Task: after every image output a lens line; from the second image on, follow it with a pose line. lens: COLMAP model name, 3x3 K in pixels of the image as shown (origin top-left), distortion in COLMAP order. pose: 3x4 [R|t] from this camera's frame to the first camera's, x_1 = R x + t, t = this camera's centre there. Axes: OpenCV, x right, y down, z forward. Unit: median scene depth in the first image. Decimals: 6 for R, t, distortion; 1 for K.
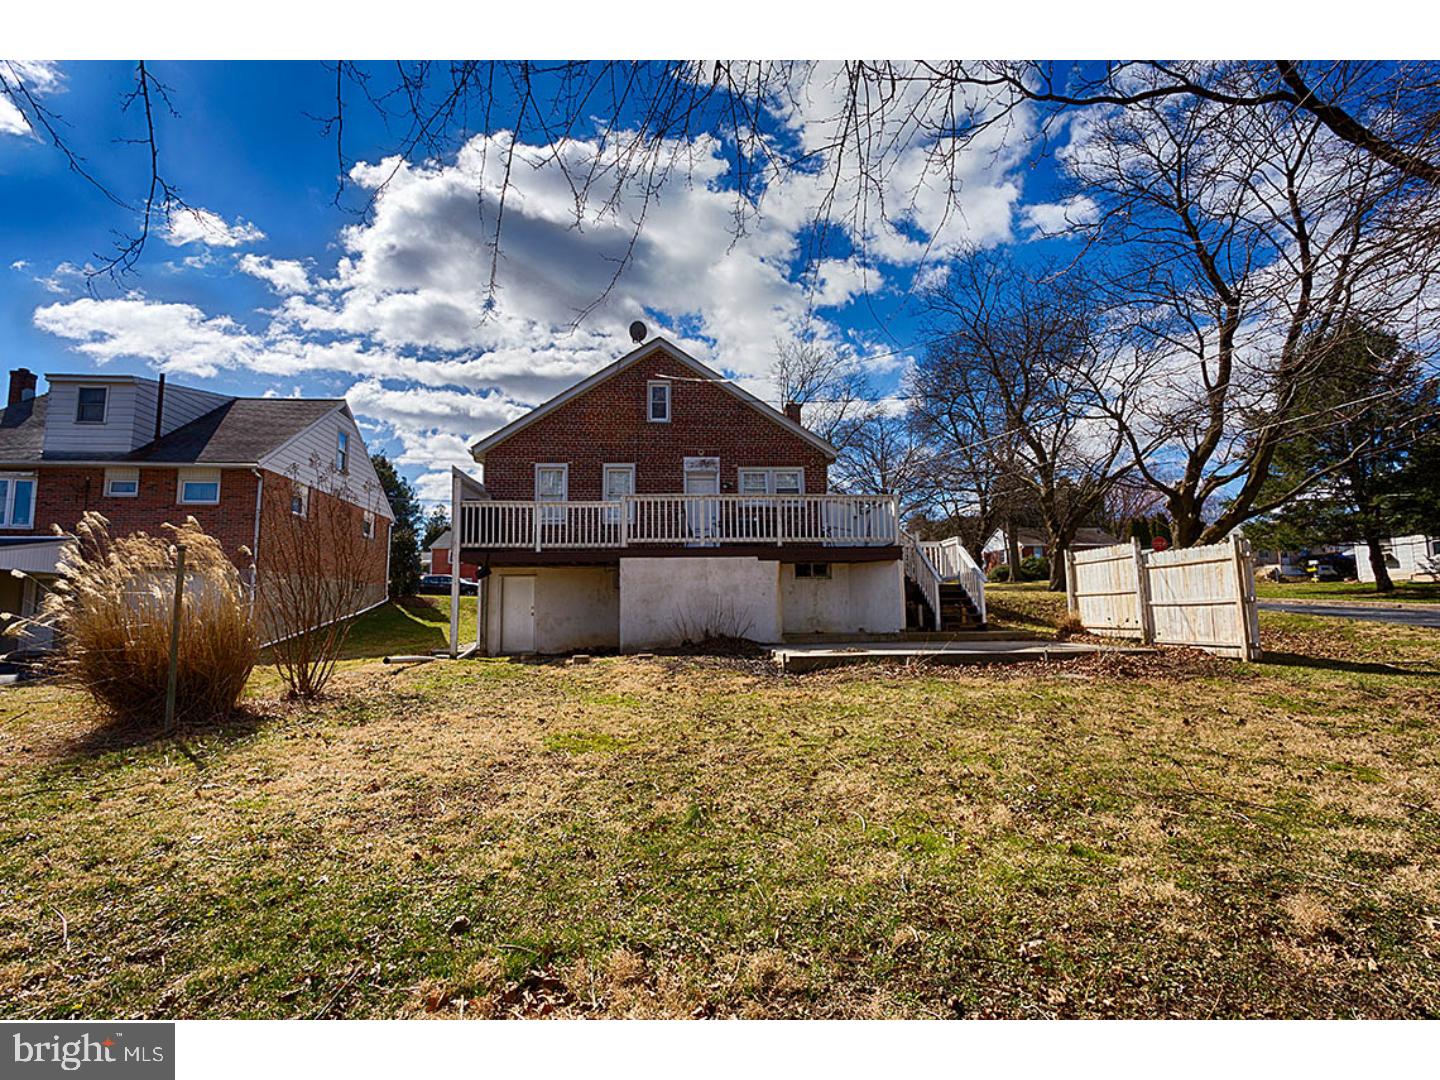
lens RADIAL K [[688.5, 0, 720.0], [0, 688.5, 540.0], [0, 0, 1]] dist [-0.000518, -0.000151]
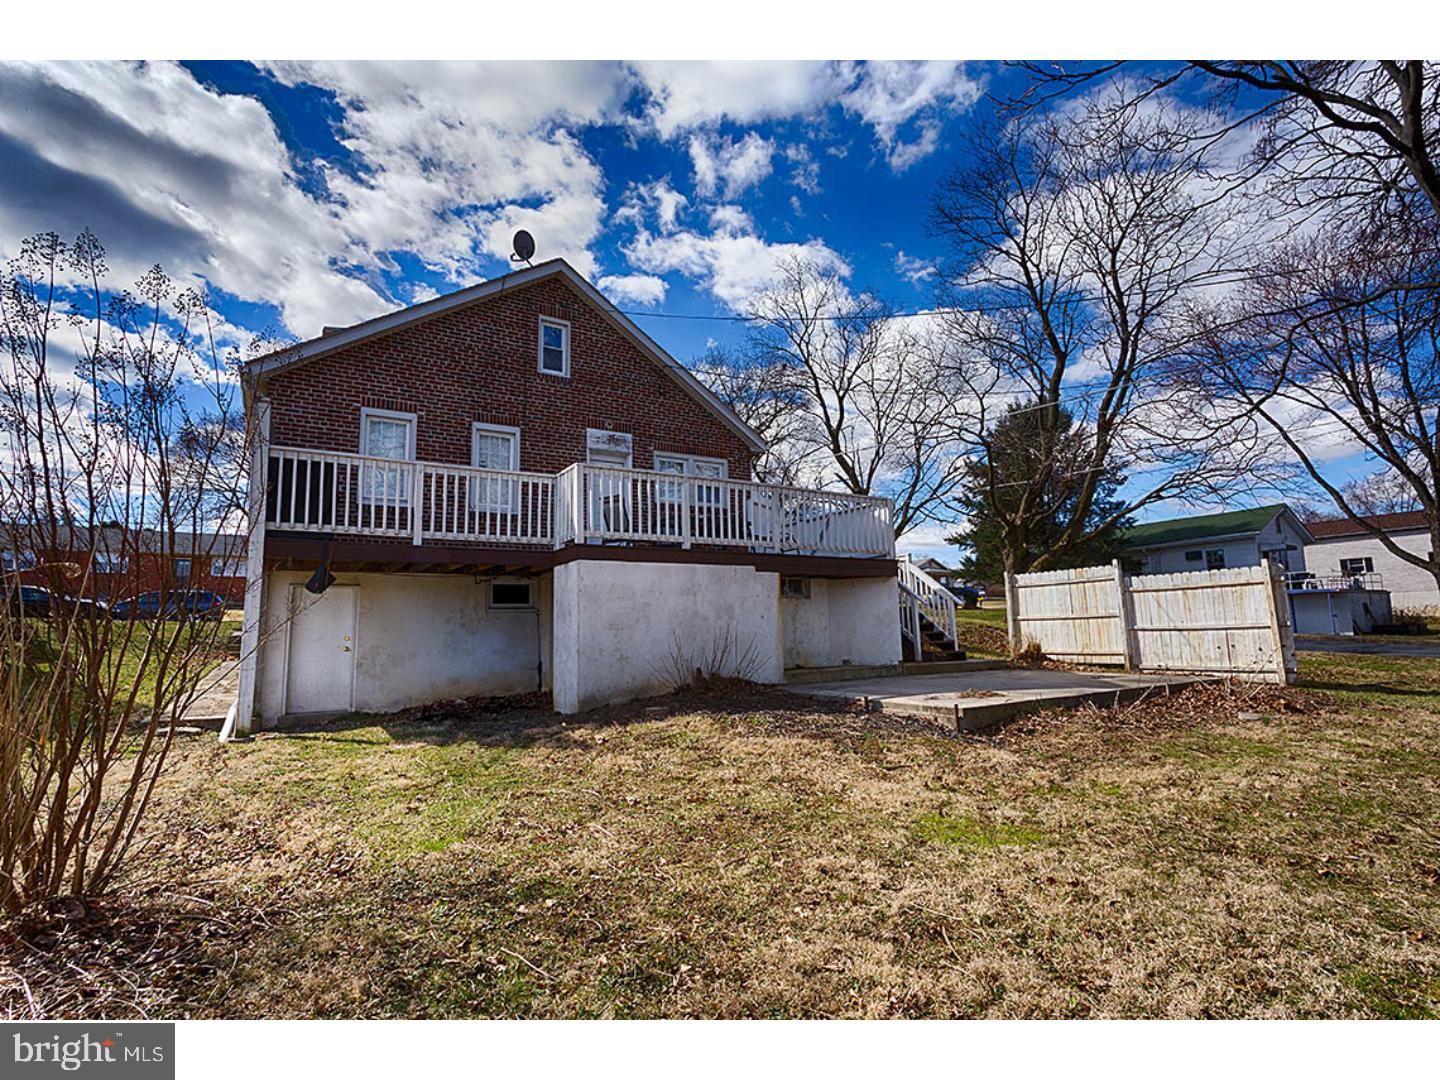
lens RADIAL K [[688.5, 0, 720.0], [0, 688.5, 540.0], [0, 0, 1]] dist [-0.000518, -0.000151]
pose [[0.888517, 0.054195, 0.455633, -0.302934], [-0.038488, 0.998304, -0.043688, 0.028810], [-0.457228, 0.021281, 0.889095, 0.349017]]
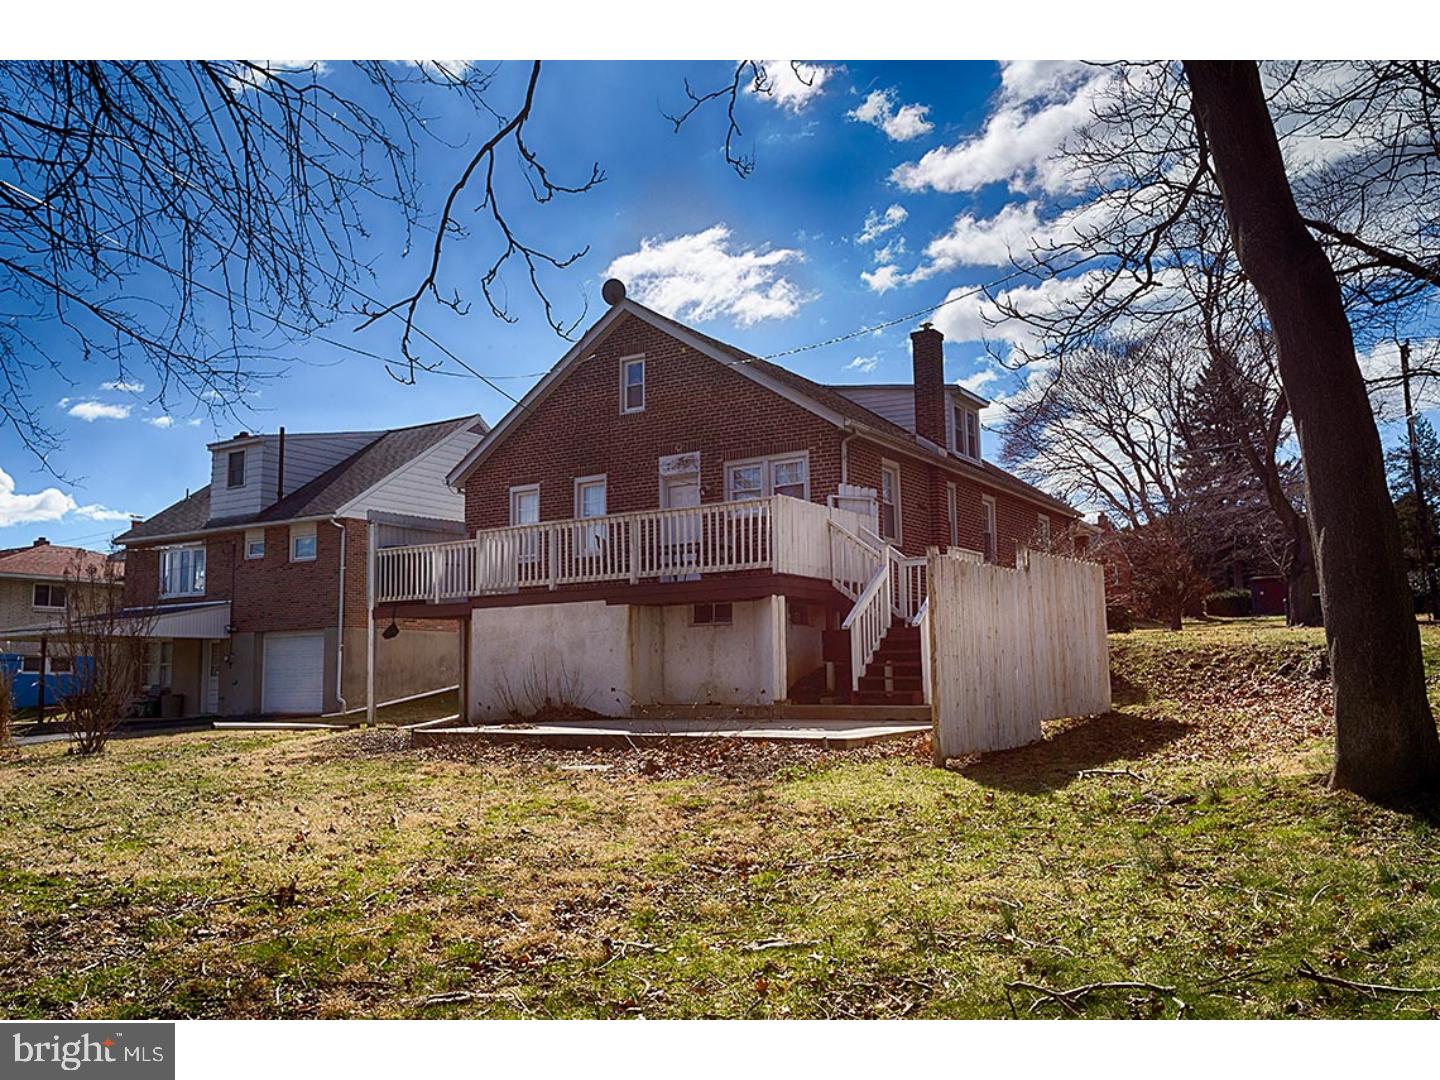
lens RADIAL K [[1193.4, 0, 720.0], [0, 1193.4, 540.0], [0, 0, 1]] dist [-0.004904, -0.004360]
pose [[0.788434, -0.071858, -0.610908, 0.901189], [0.074895, 0.996978, -0.020610, -0.004341], [0.610543, -0.029504, 0.791434, 0.059554]]
